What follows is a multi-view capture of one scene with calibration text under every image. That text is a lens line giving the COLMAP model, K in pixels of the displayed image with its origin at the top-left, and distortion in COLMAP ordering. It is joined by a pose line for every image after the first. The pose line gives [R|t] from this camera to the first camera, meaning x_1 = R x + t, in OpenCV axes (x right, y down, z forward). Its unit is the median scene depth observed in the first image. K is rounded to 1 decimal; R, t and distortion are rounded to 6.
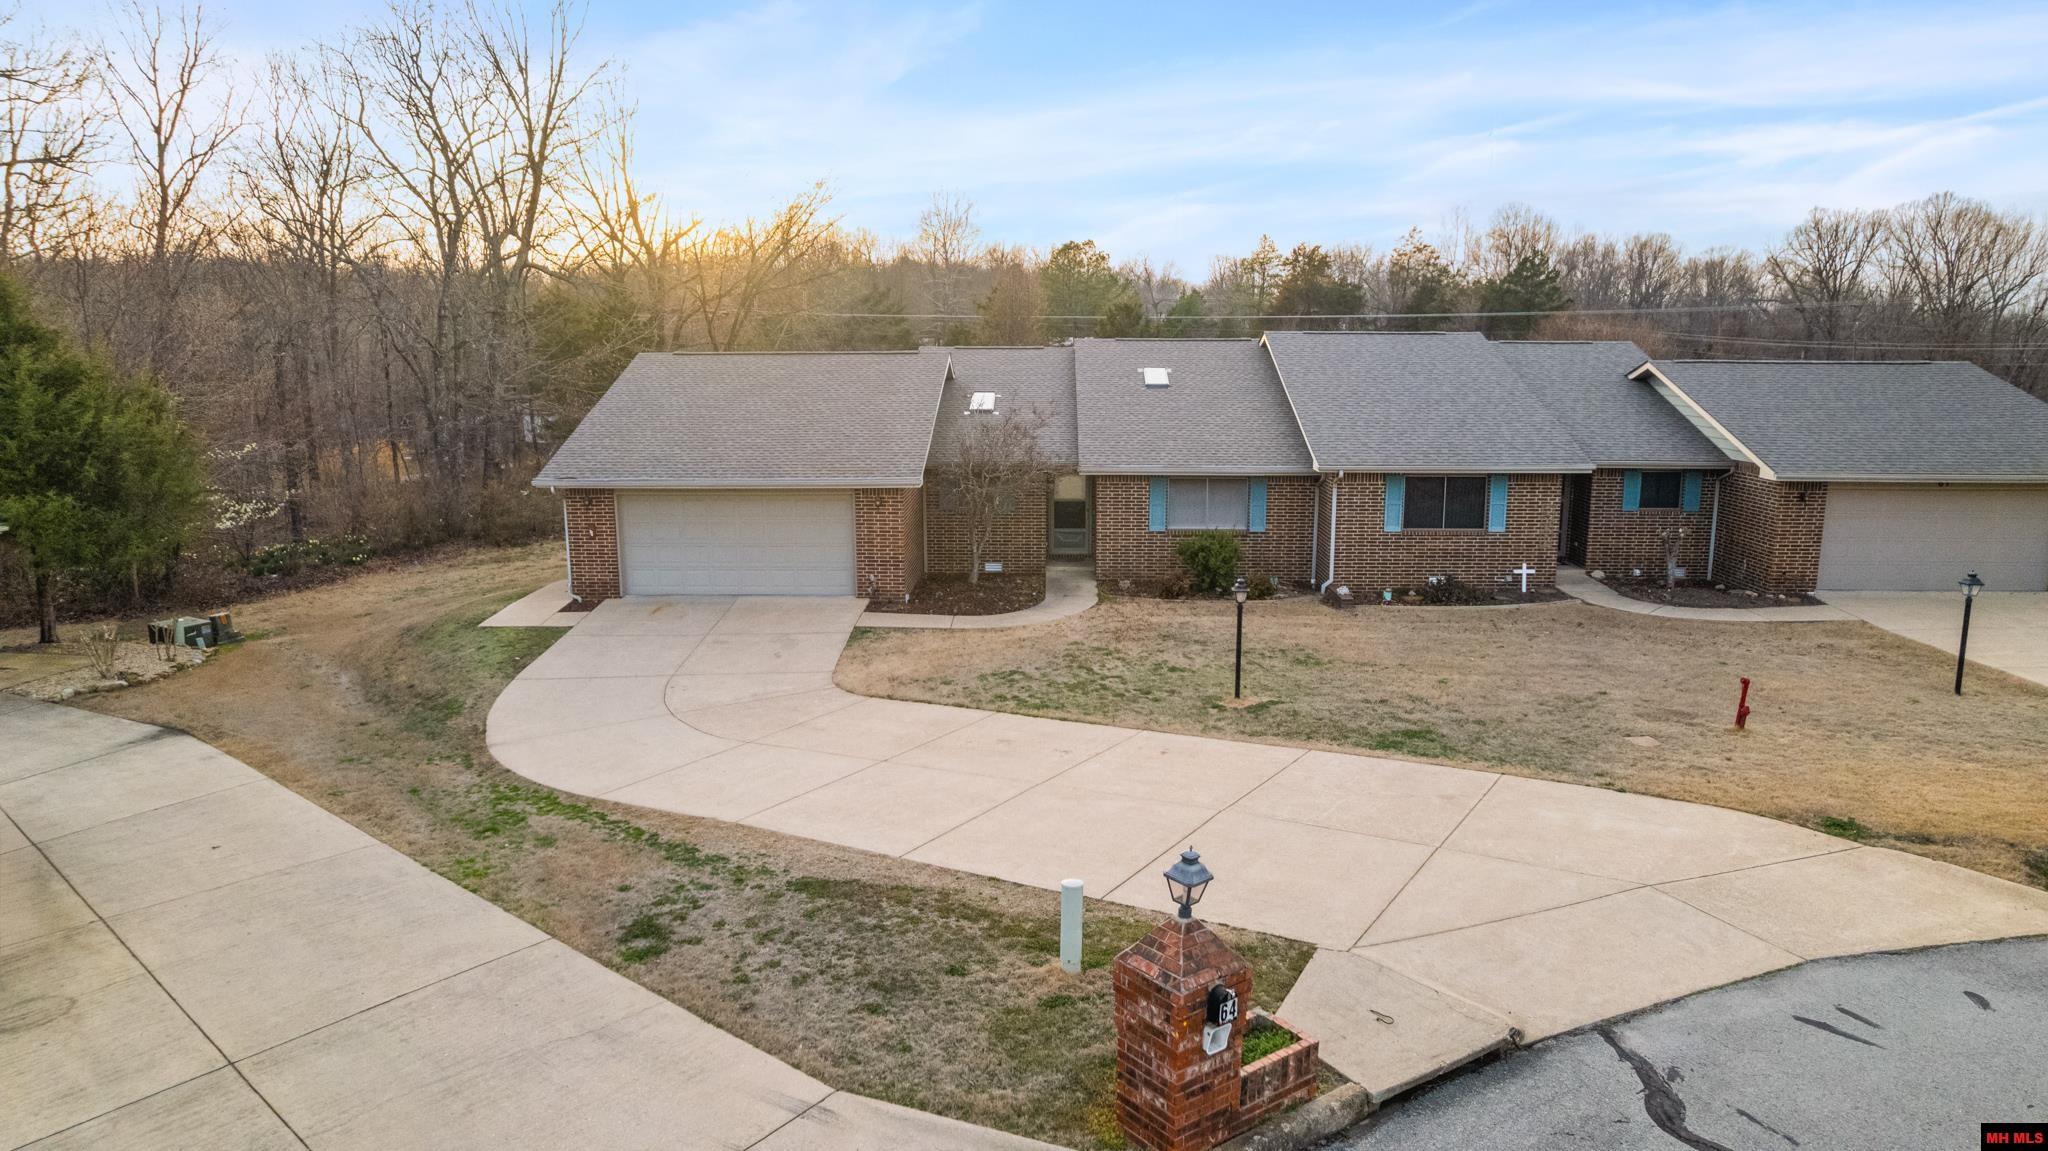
lens RADIAL K [[1306.8, 0, 1039.7], [0, 1306.8, 567.3], [0, 0, 1]] dist [-0.058882, 0.037220]
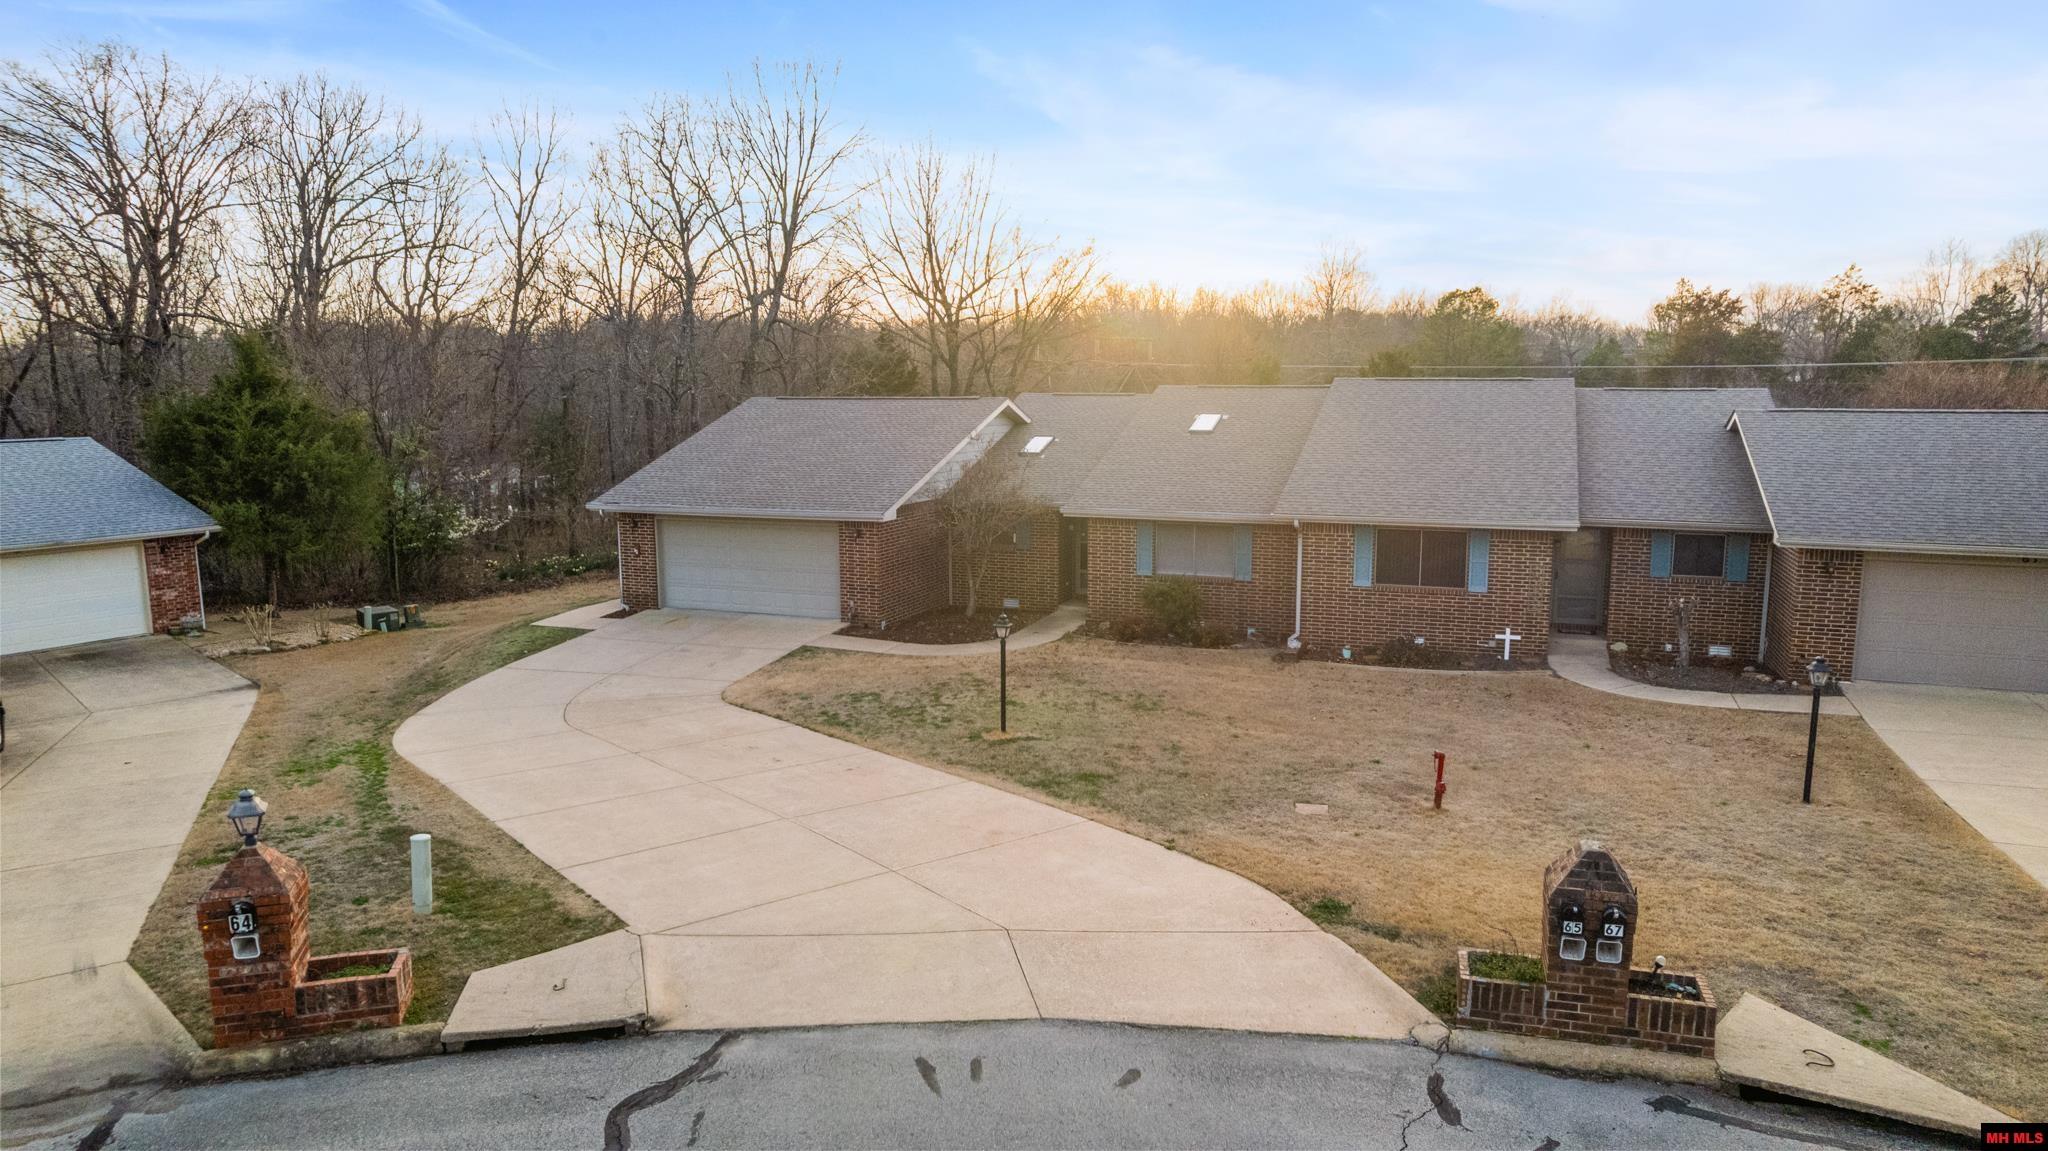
lens RADIAL K [[1306.8, 0, 1043.5], [0, 1306.8, 570.0], [0, 0, 1]] dist [-0.058882, 0.037220]
pose [[0.941771, 0.046332, -0.333048, 0.428030], [-0.058435, 0.997942, -0.026411, -0.000718], [0.331139, 0.044334, 0.942540, 0.033907]]
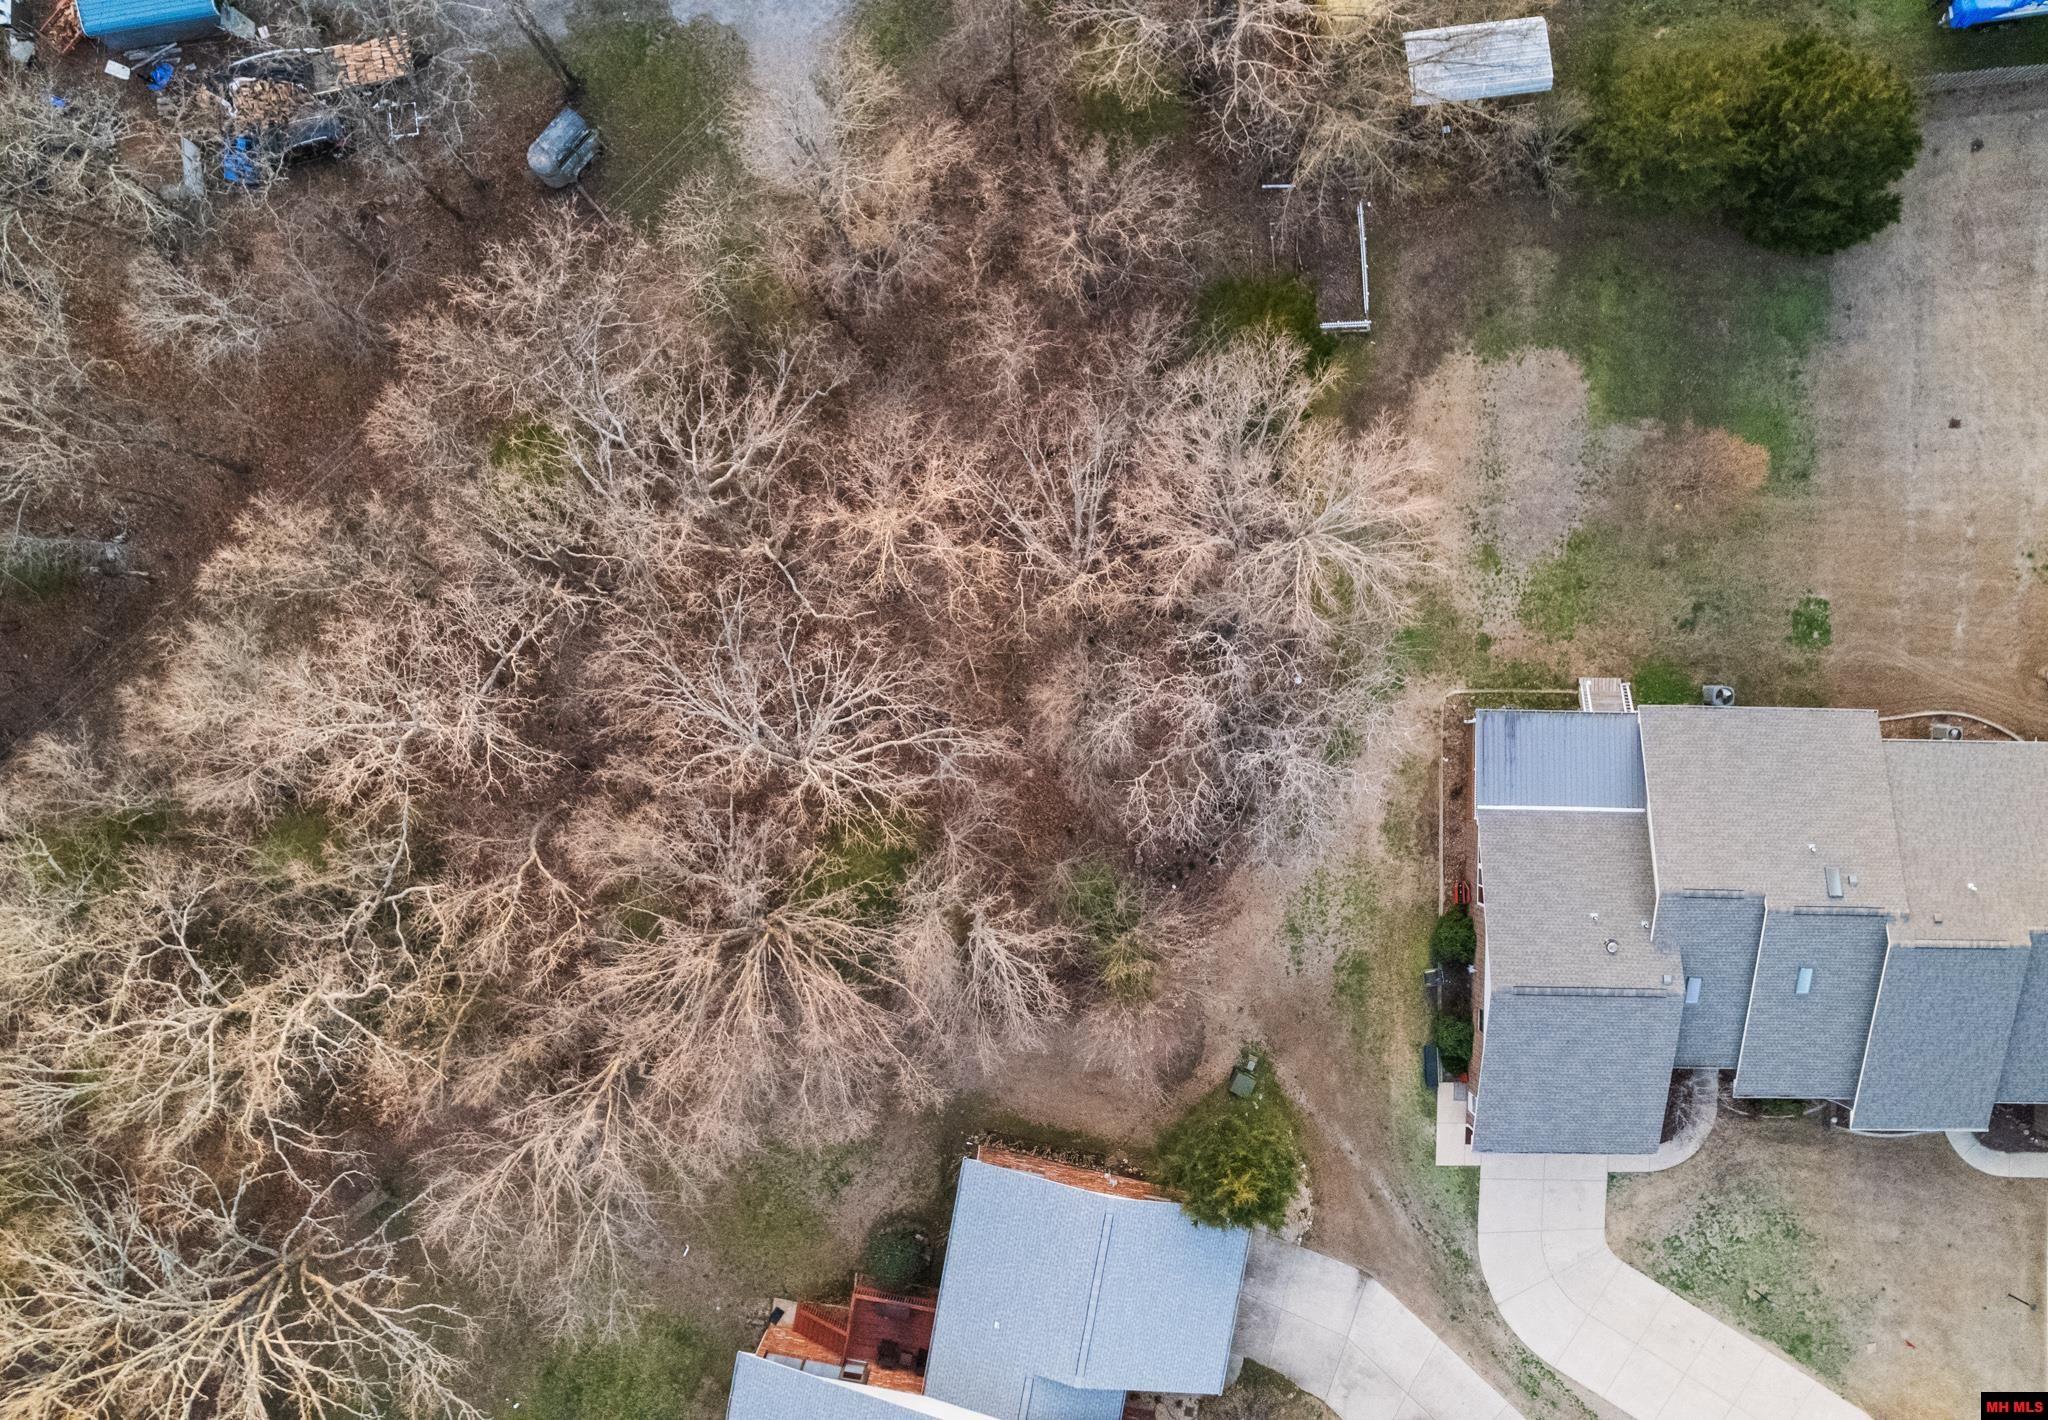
lens RADIAL K [[1638.8, 0, 1020.5], [0, 1638.8, 723.0], [0, 0, 1]] dist [-0.058026, 0.027554]
pose [[0.999998, 0.001415, -0.001104, -1.210256], [0.000835, 0.177557, 0.984110, -2.990992], [0.001589, -0.984109, 0.177556, 1.322972]]
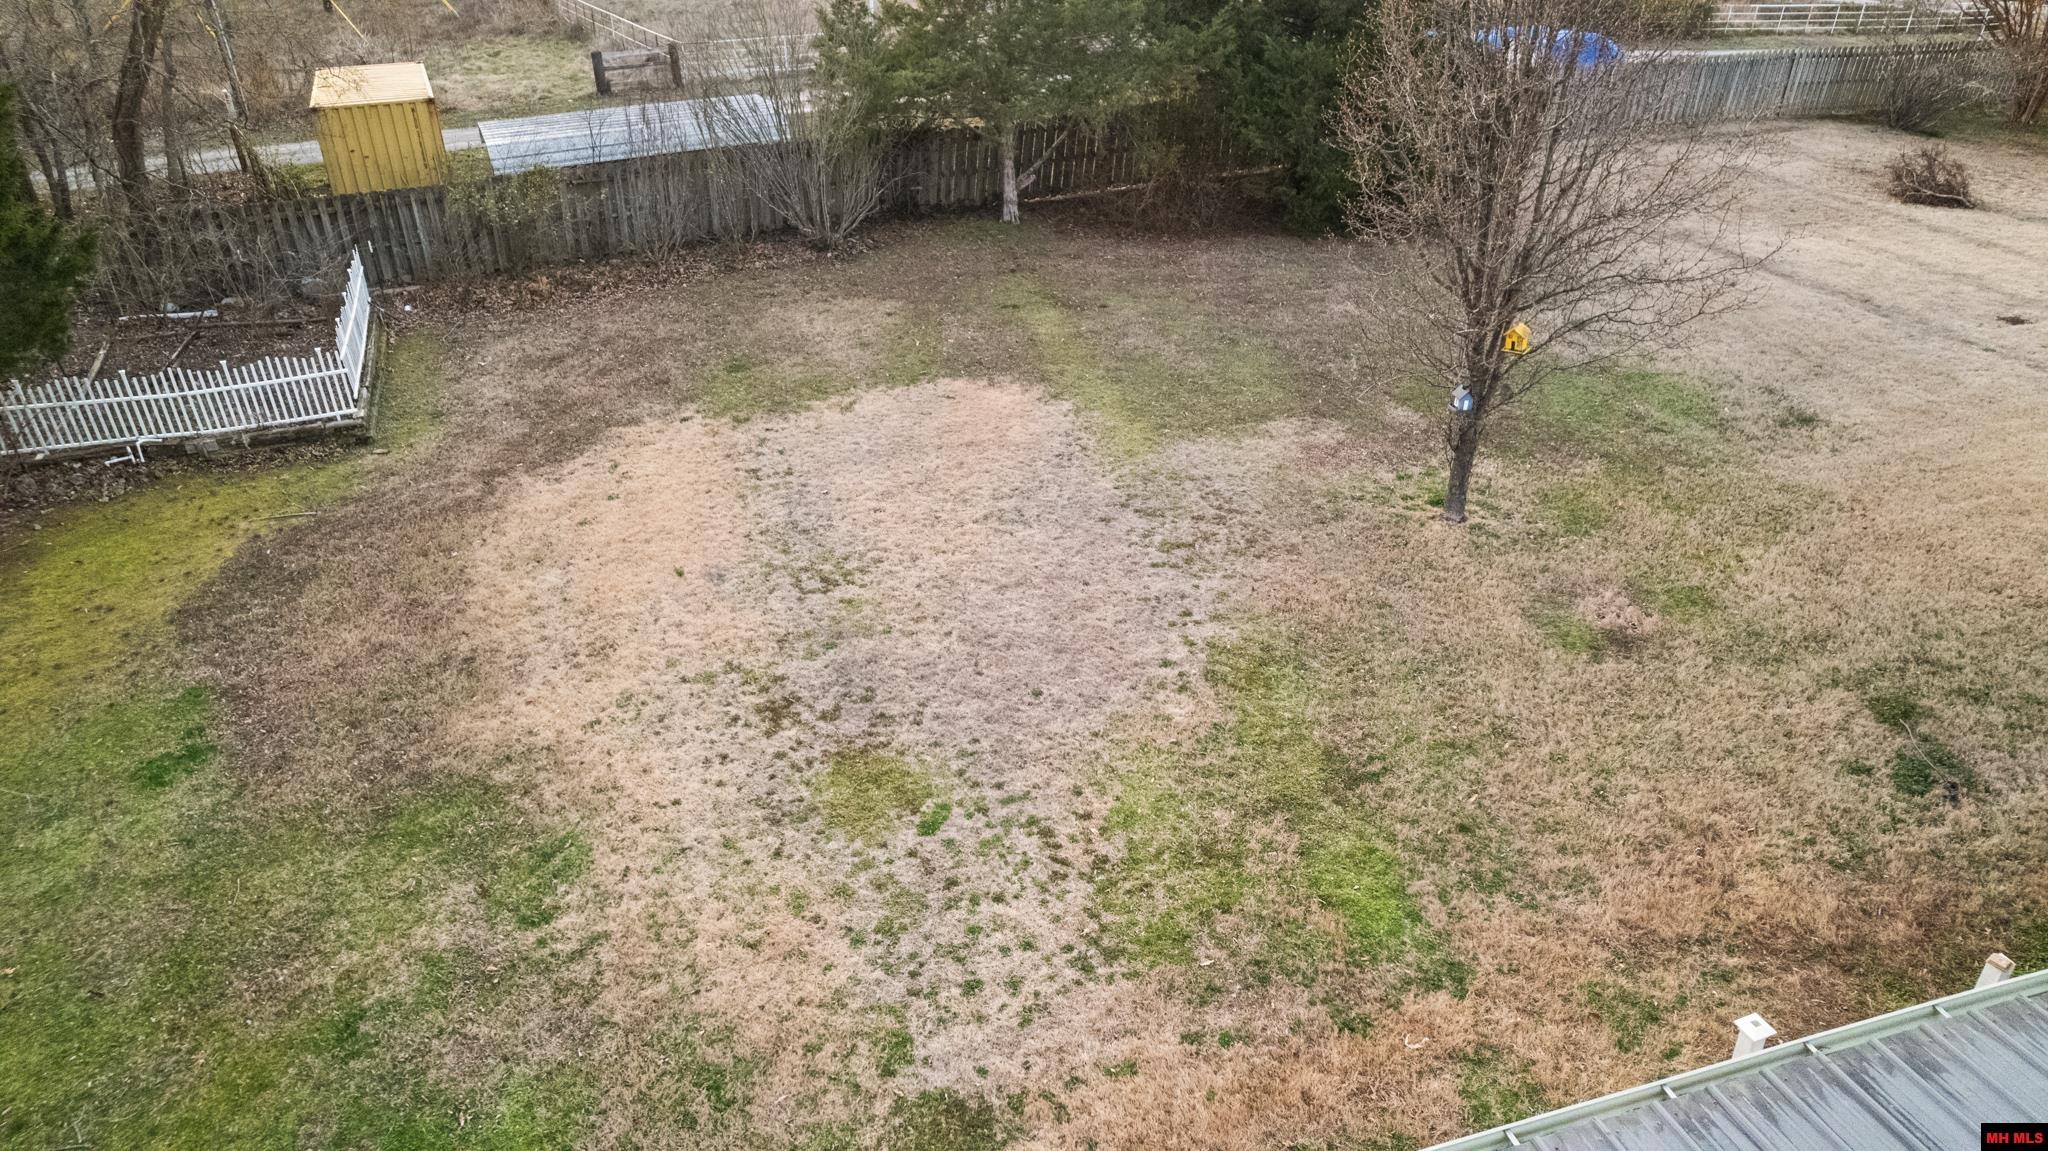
lens RADIAL K [[1306.8, 0, 1029.9], [0, 1306.8, 572.2], [0, 0, 1]] dist [-0.058882, 0.037220]
pose [[0.953735, -0.140749, 0.265668, -0.414866], [0.043298, 0.938739, 0.341898, -0.336861], [-0.297515, -0.314577, 0.901402, 1.733544]]
